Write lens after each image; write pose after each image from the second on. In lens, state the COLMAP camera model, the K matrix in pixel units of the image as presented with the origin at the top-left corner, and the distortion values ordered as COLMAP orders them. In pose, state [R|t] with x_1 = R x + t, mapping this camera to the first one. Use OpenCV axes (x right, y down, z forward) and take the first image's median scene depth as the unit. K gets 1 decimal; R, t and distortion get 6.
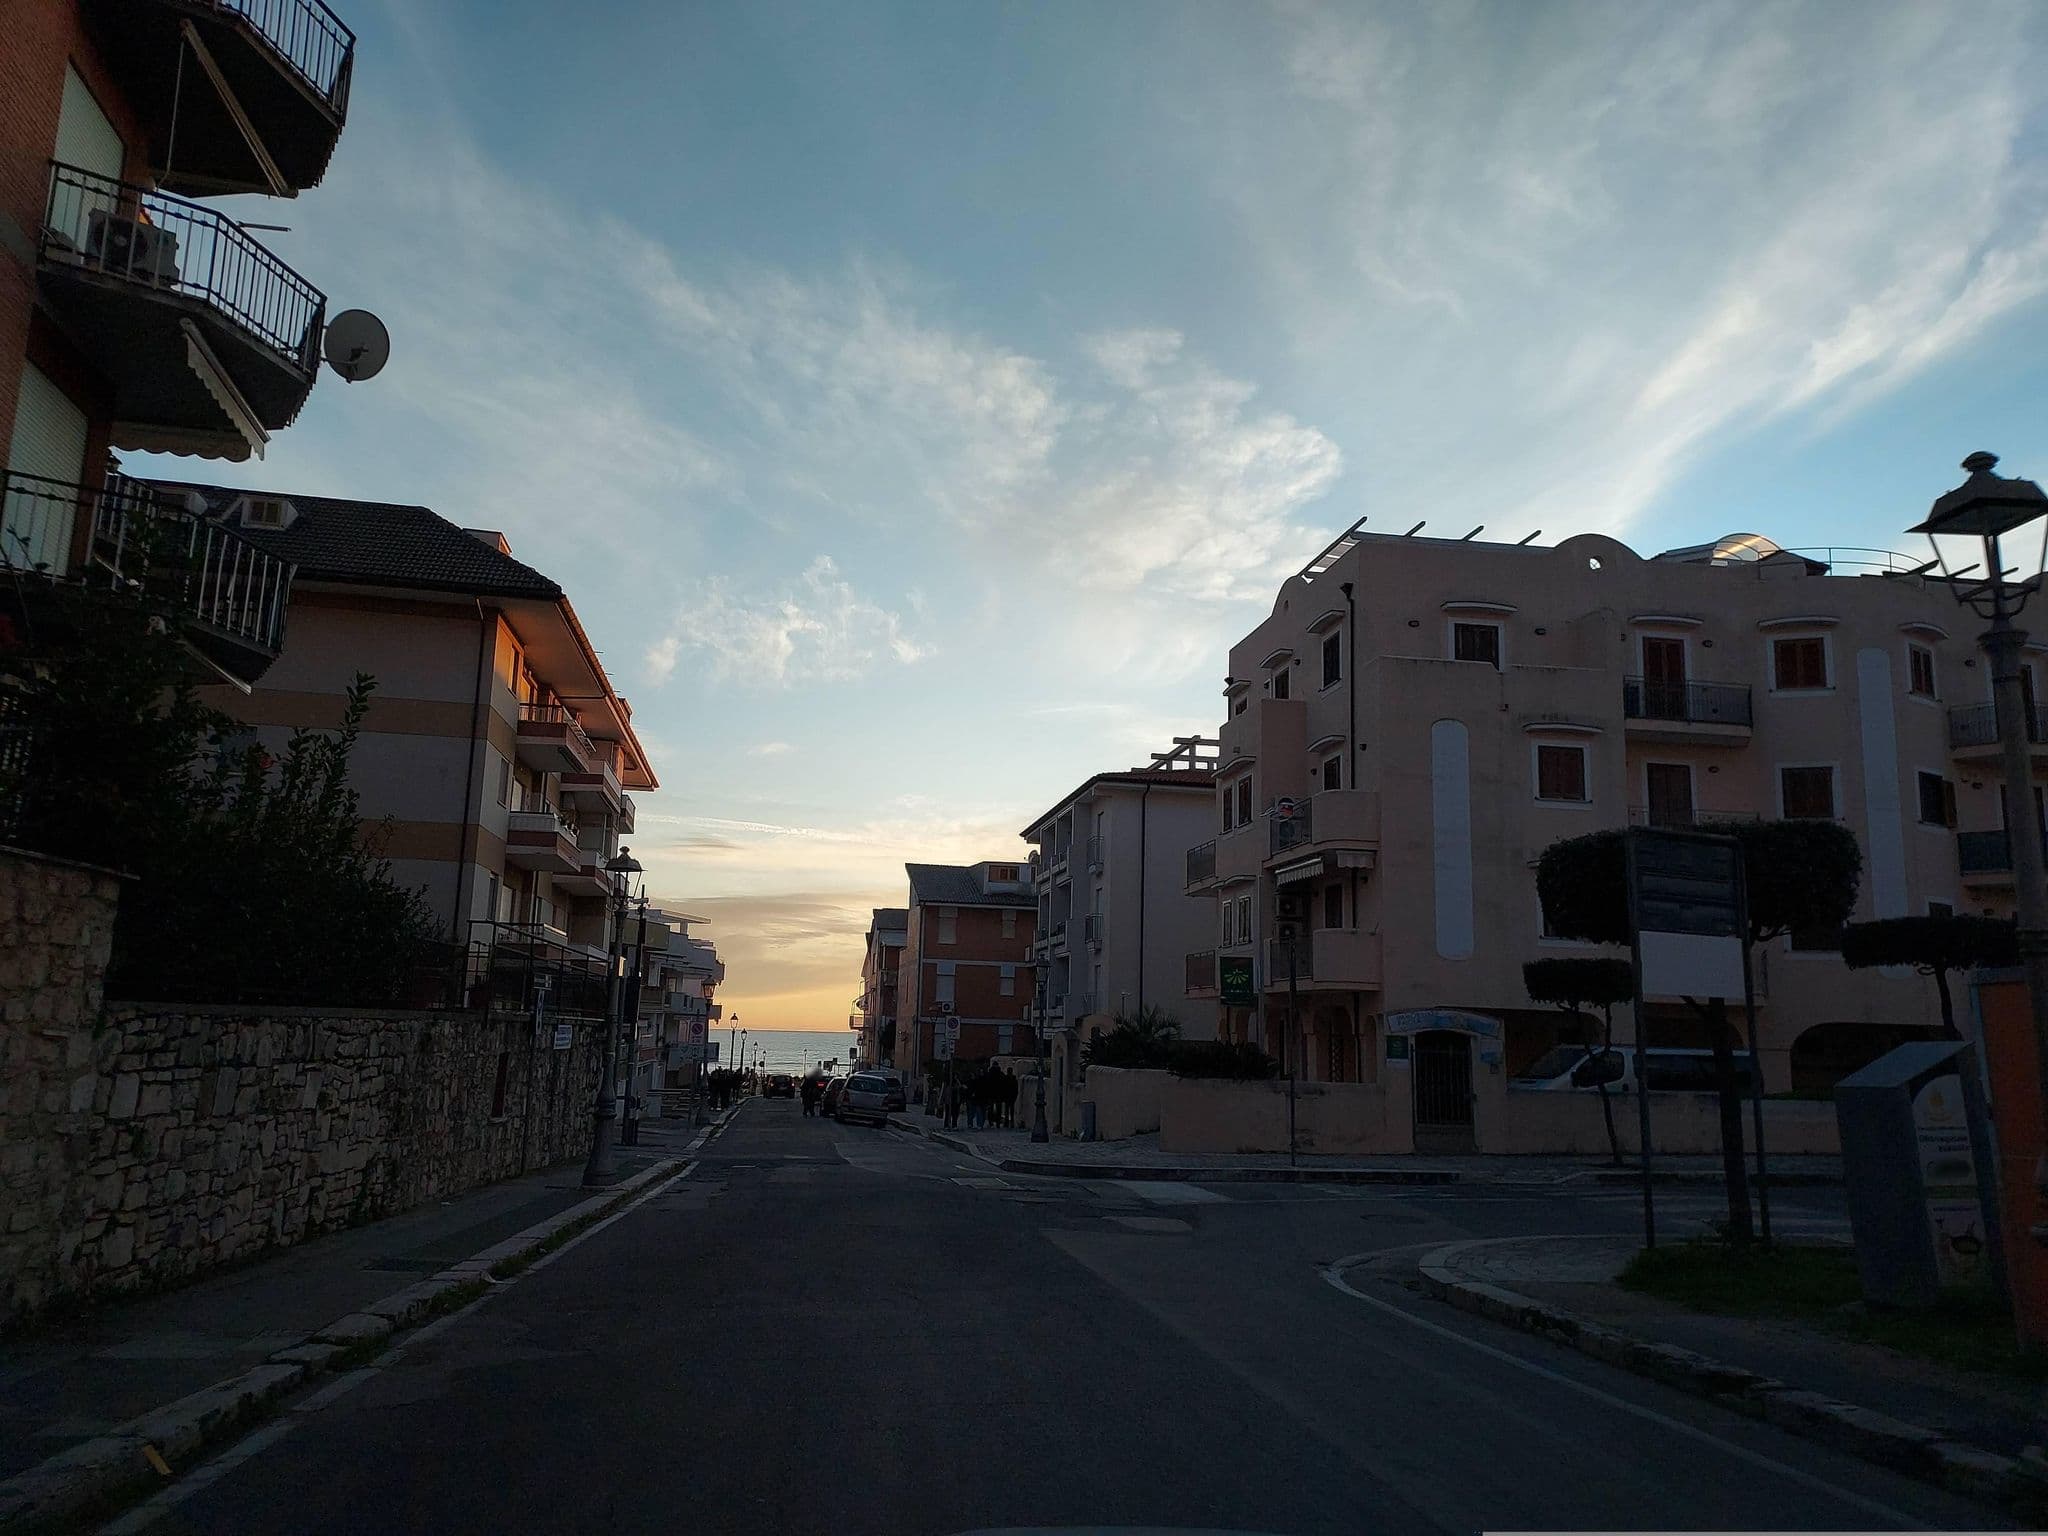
lens RADIAL K [[1462.5, 0, 970.1], [0, 1462.5, 776.9], [0, 0, 1]] dist [0.042119, -0.001430]
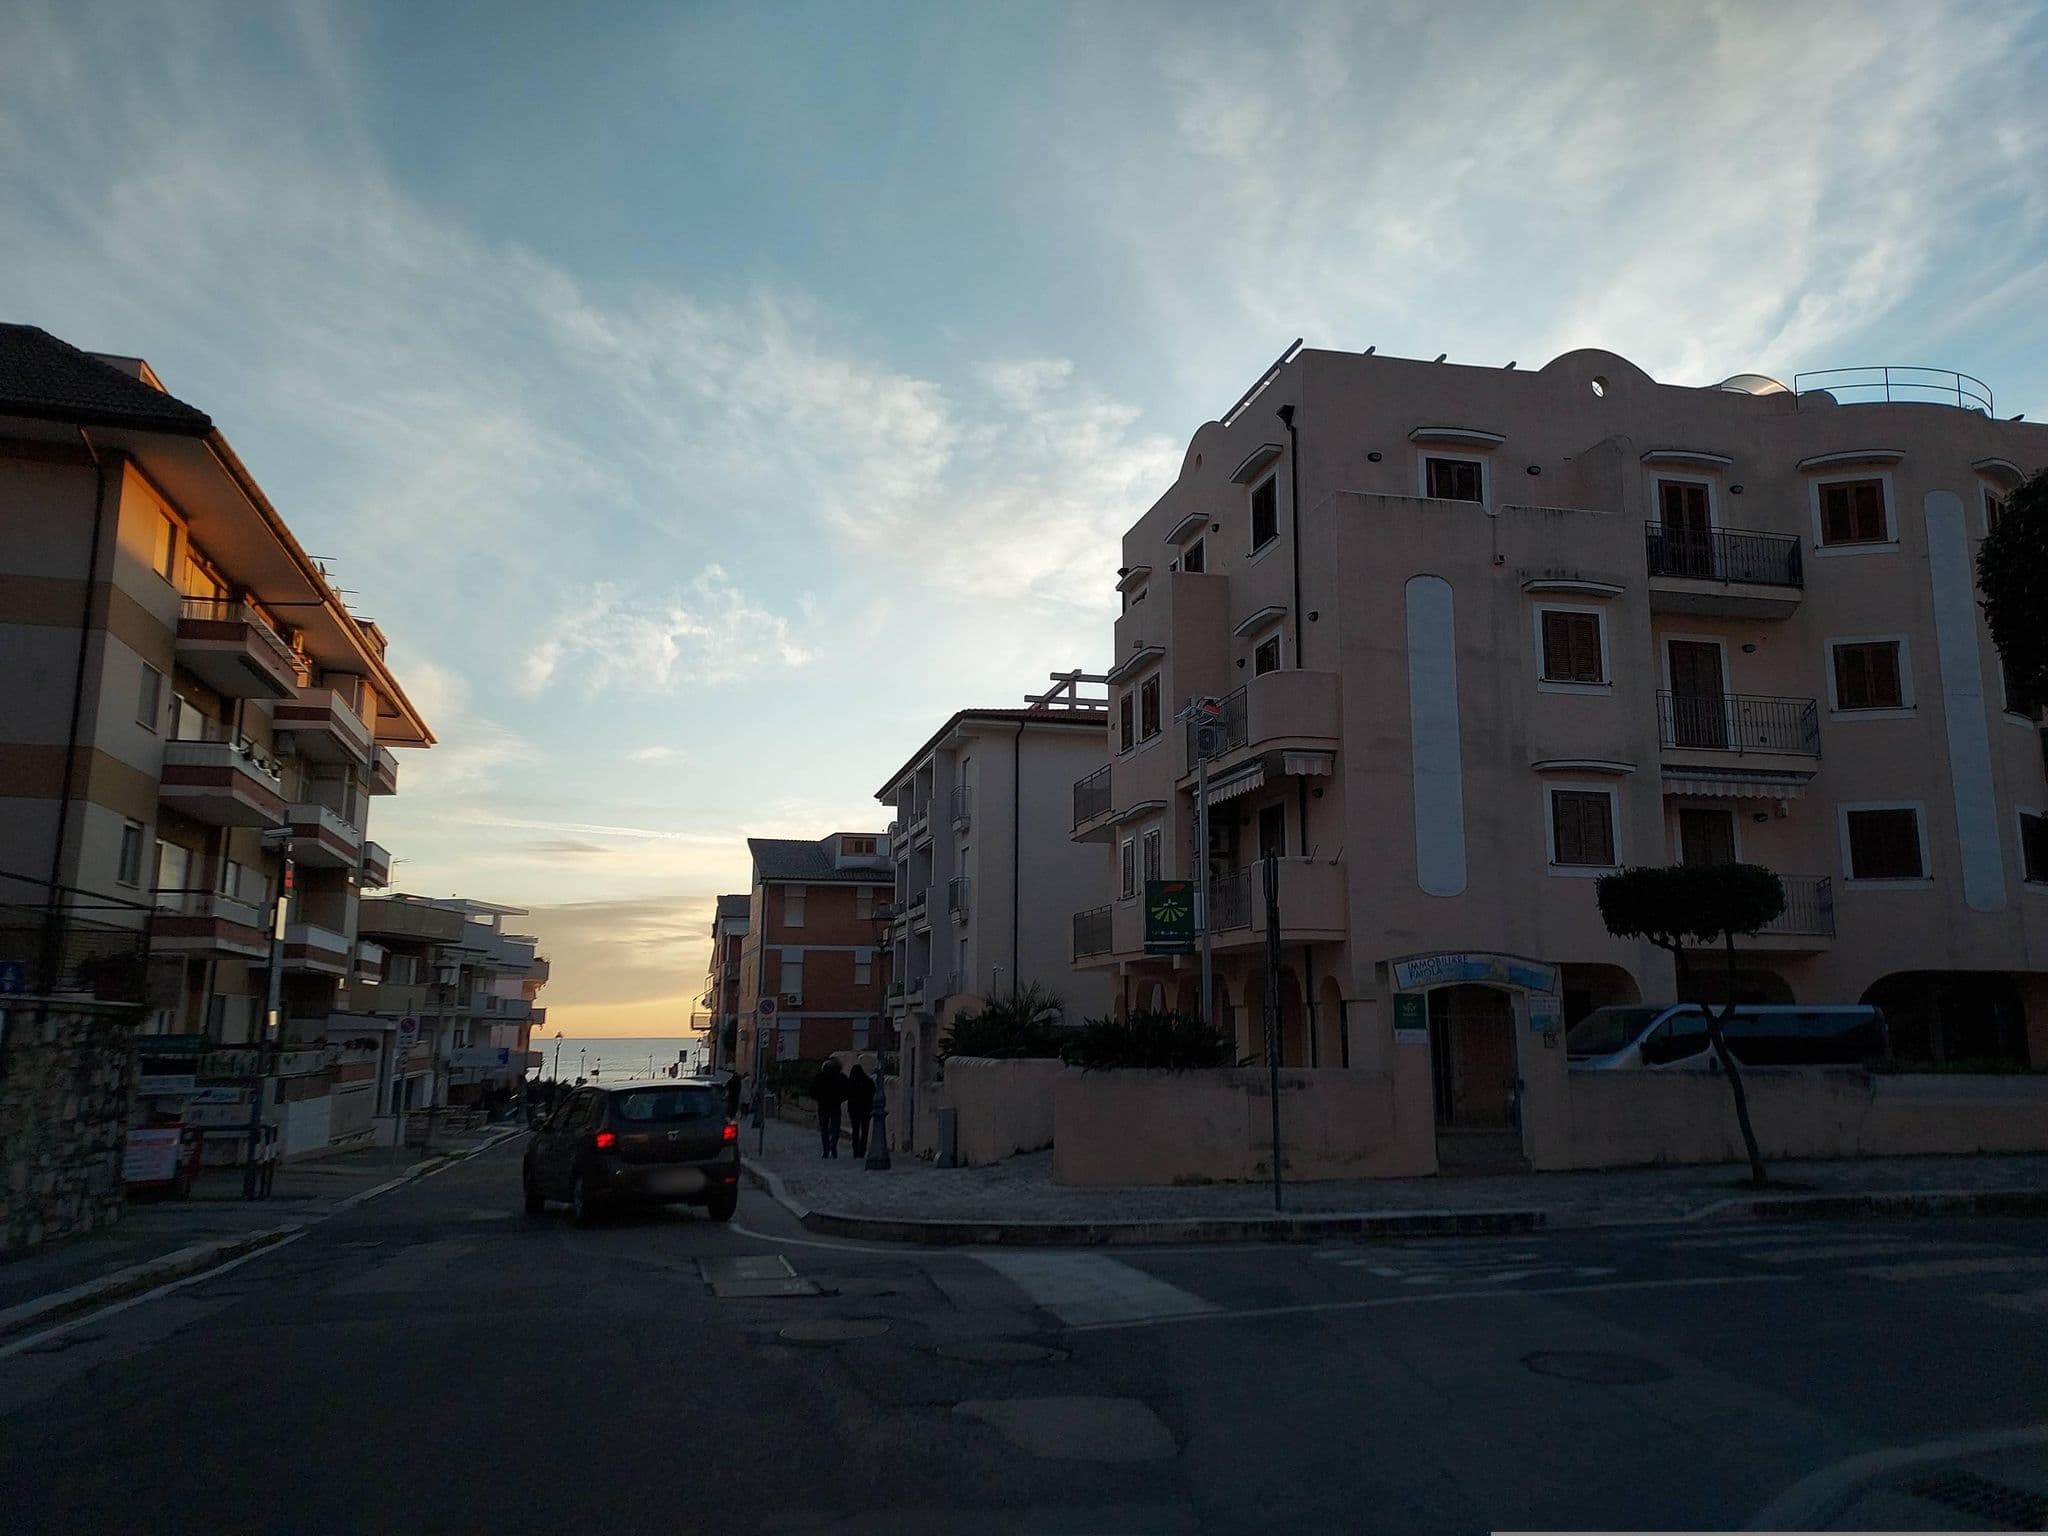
lens RADIAL K [[1389.0, 0, 1024.0], [0, 1389.0, 768.0], [0, 0, 1]] dist [0.049088, 0.000165]
pose [[0.991831, -0.004795, 0.127469, 0.025925], [0.006723, 0.999869, -0.014700, 0.053896], [-0.127382, 0.015437, 0.991734, 0.260414]]
